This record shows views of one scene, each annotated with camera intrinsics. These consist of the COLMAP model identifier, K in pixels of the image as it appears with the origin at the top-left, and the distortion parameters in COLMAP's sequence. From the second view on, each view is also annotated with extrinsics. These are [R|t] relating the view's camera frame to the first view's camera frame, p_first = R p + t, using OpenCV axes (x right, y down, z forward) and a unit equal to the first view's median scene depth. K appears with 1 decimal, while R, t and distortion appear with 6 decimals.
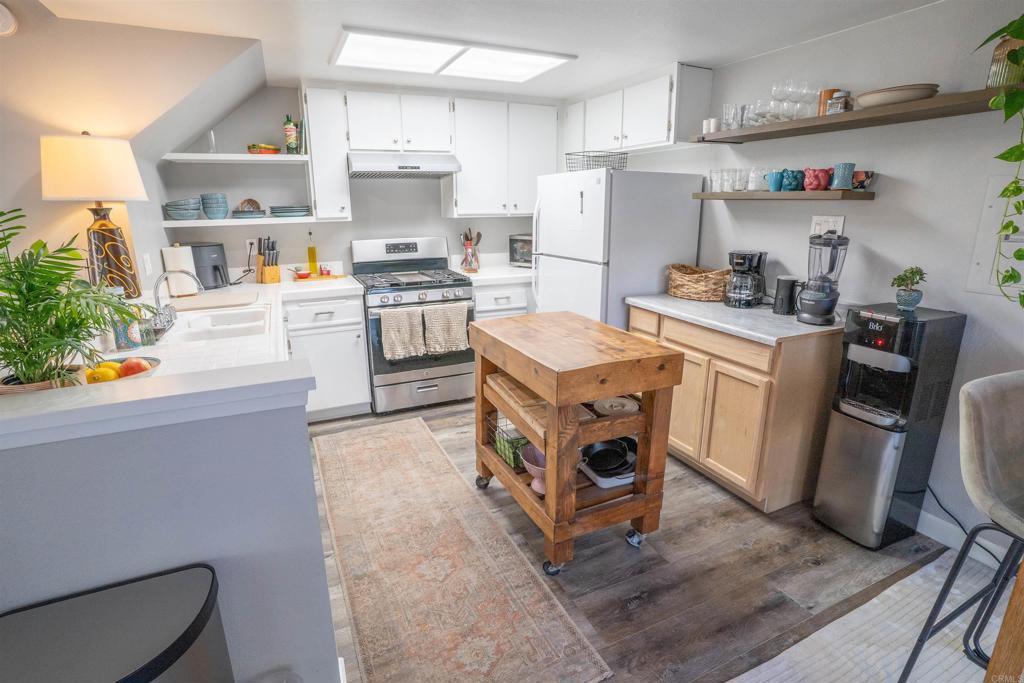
lens RADIAL K [[501.6, 0, 511.3], [0, 501.6, 336.9], [0, 0, 1]] dist [-0.079381, 0.035824]
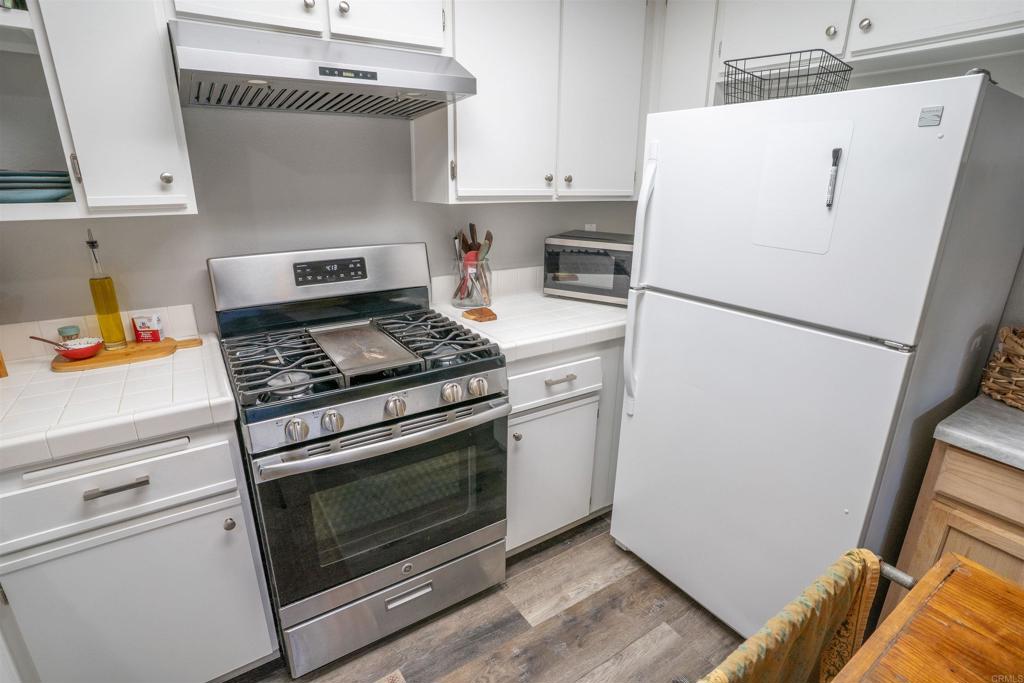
lens RADIAL K [[501.6, 0, 511.3], [0, 501.6, 336.9], [0, 0, 1]] dist [-0.079381, 0.035824]
pose [[0.988426, -0.029545, 0.148797, -0.146329], [0.021716, 0.998307, 0.053966, -0.160300], [-0.150139, -0.050110, 0.987394, 0.610237]]
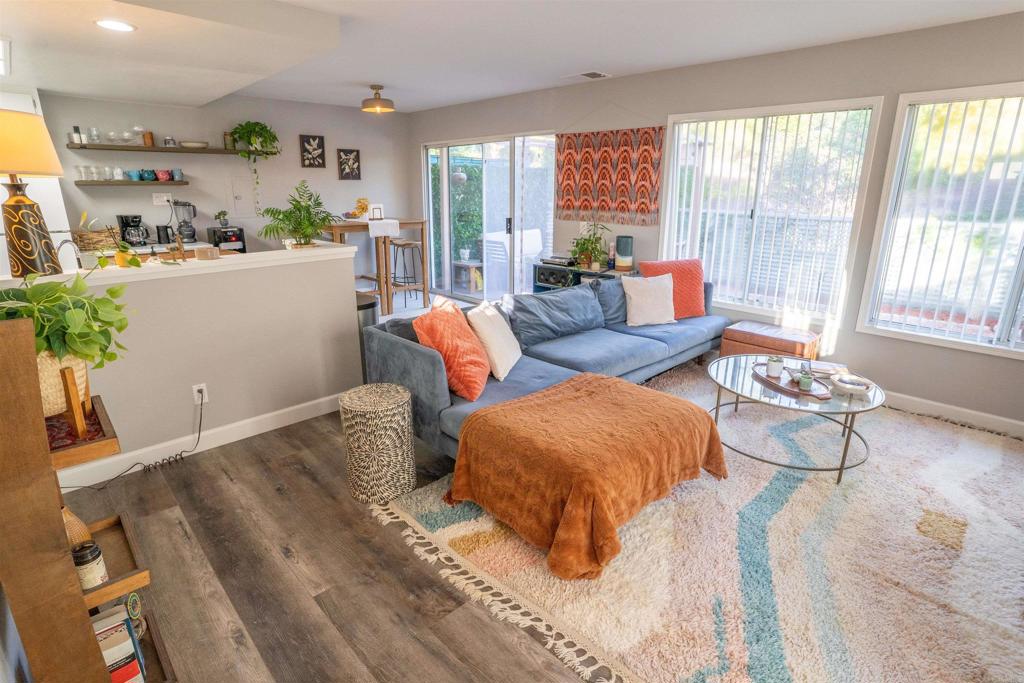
lens RADIAL K [[522.6, 0, 504.7], [0, 522.6, 335.0], [0, 0, 1]] dist [-0.078677, 0.042223]
pose [[-0.315681, -0.254366, 0.914135, -1.396612], [0.240179, 0.910604, 0.336325, -0.055227], [-0.917965, 0.325728, -0.226367, 0.256872]]
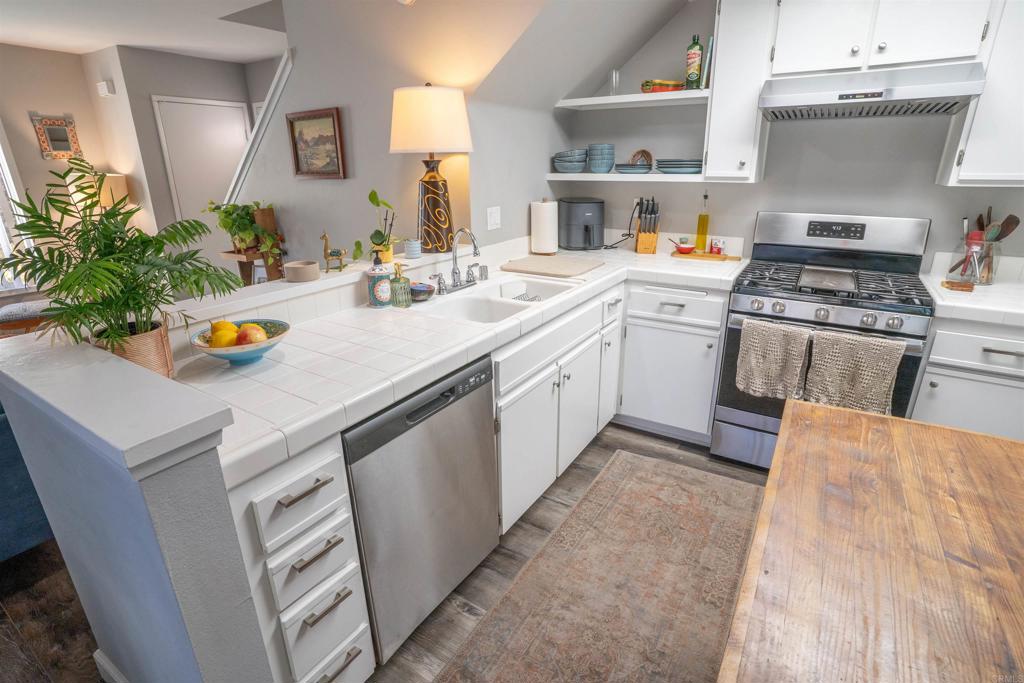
lens RADIAL K [[501.6, 0, 511.3], [0, 501.6, 336.9], [0, 0, 1]] dist [-0.079381, 0.035824]
pose [[0.540697, 0.274864, -0.795045, 0.103166], [-0.206820, 0.959539, 0.191078, -0.091557], [0.815397, 0.061116, 0.575667, 0.354268]]
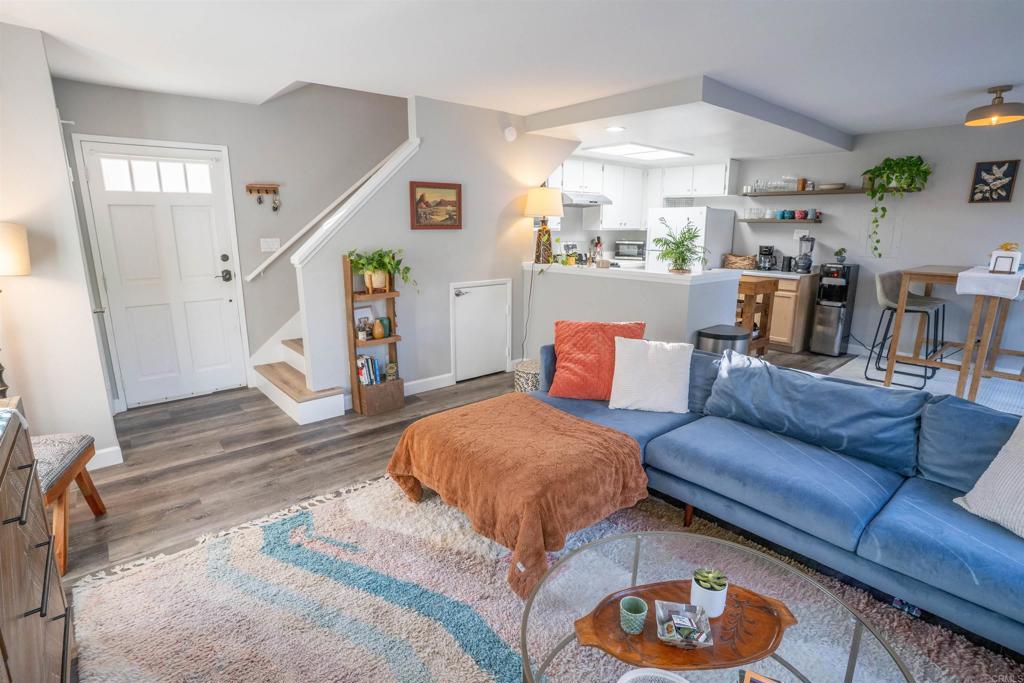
lens RADIAL K [[501.6, 0, 511.3], [0, 501.6, 336.9], [0, 0, 1]] dist [-0.079381, 0.035824]
pose [[0.963710, -0.050261, 0.262178, -1.008727], [0.060610, 0.997663, -0.031532, 0.194368], [-0.259981, 0.046279, 0.964504, -0.670940]]
